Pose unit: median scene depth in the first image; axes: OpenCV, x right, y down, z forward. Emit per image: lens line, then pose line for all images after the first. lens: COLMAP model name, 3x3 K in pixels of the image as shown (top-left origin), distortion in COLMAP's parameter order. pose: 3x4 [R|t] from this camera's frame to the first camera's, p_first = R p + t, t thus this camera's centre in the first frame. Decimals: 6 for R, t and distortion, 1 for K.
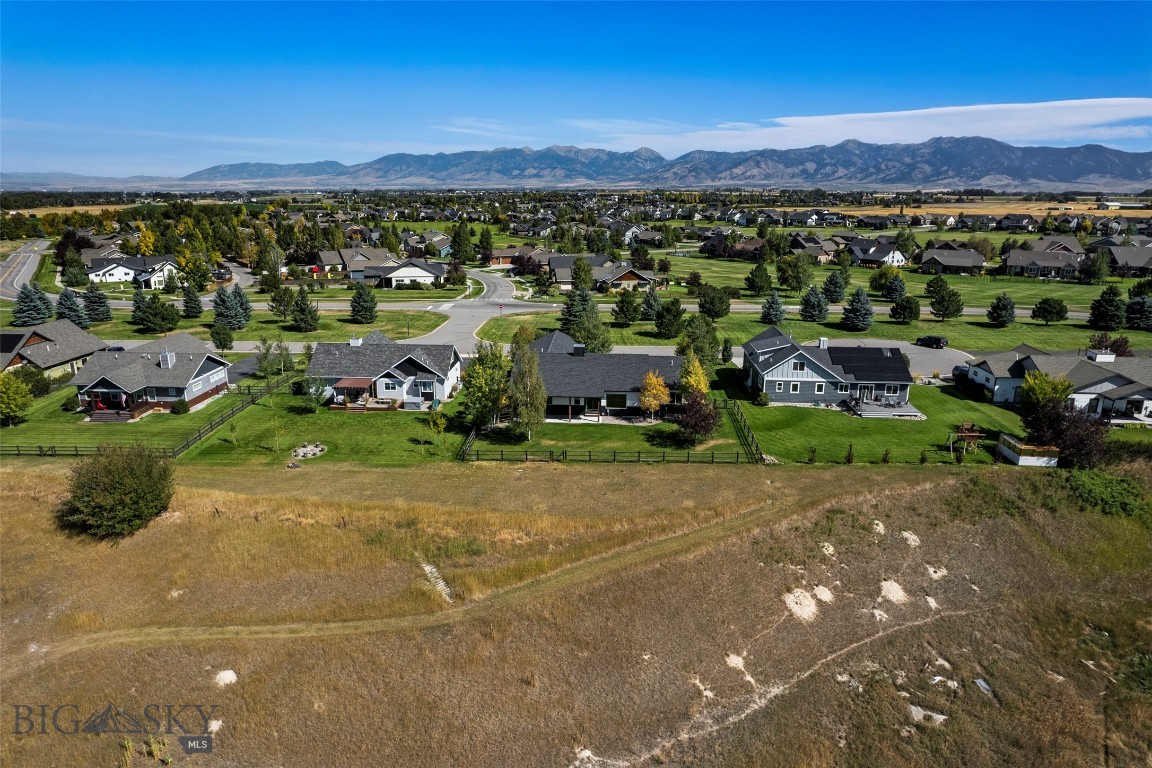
lens RADIAL K [[747.9, 0, 581.0], [0, 747.9, 385.3], [0, 0, 1]] dist [-0.082005, 0.086341]
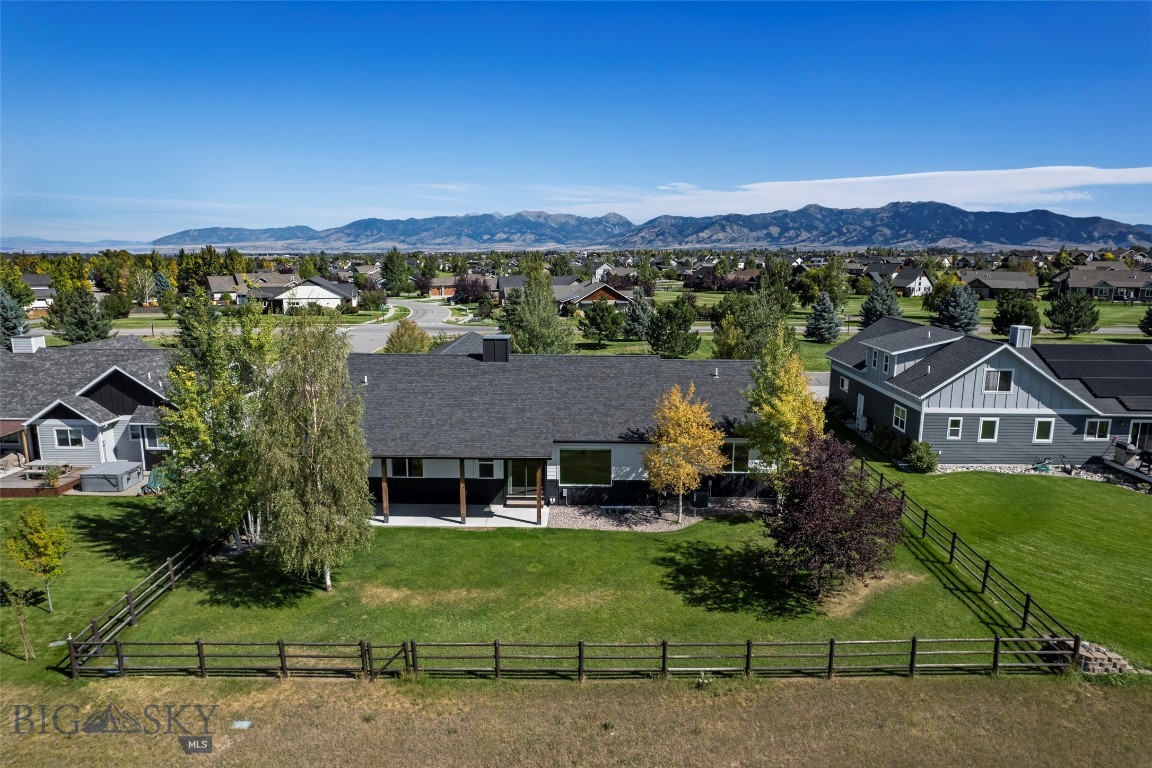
lens RADIAL K [[747.9, 0, 581.0], [0, 747.9, 385.3], [0, 0, 1]] dist [-0.082005, 0.086341]
pose [[0.999201, -0.008702, 0.038997, 0.029914], [0.011892, 0.996536, -0.082313, 0.010391], [-0.038146, 0.082711, 0.995843, 0.602448]]
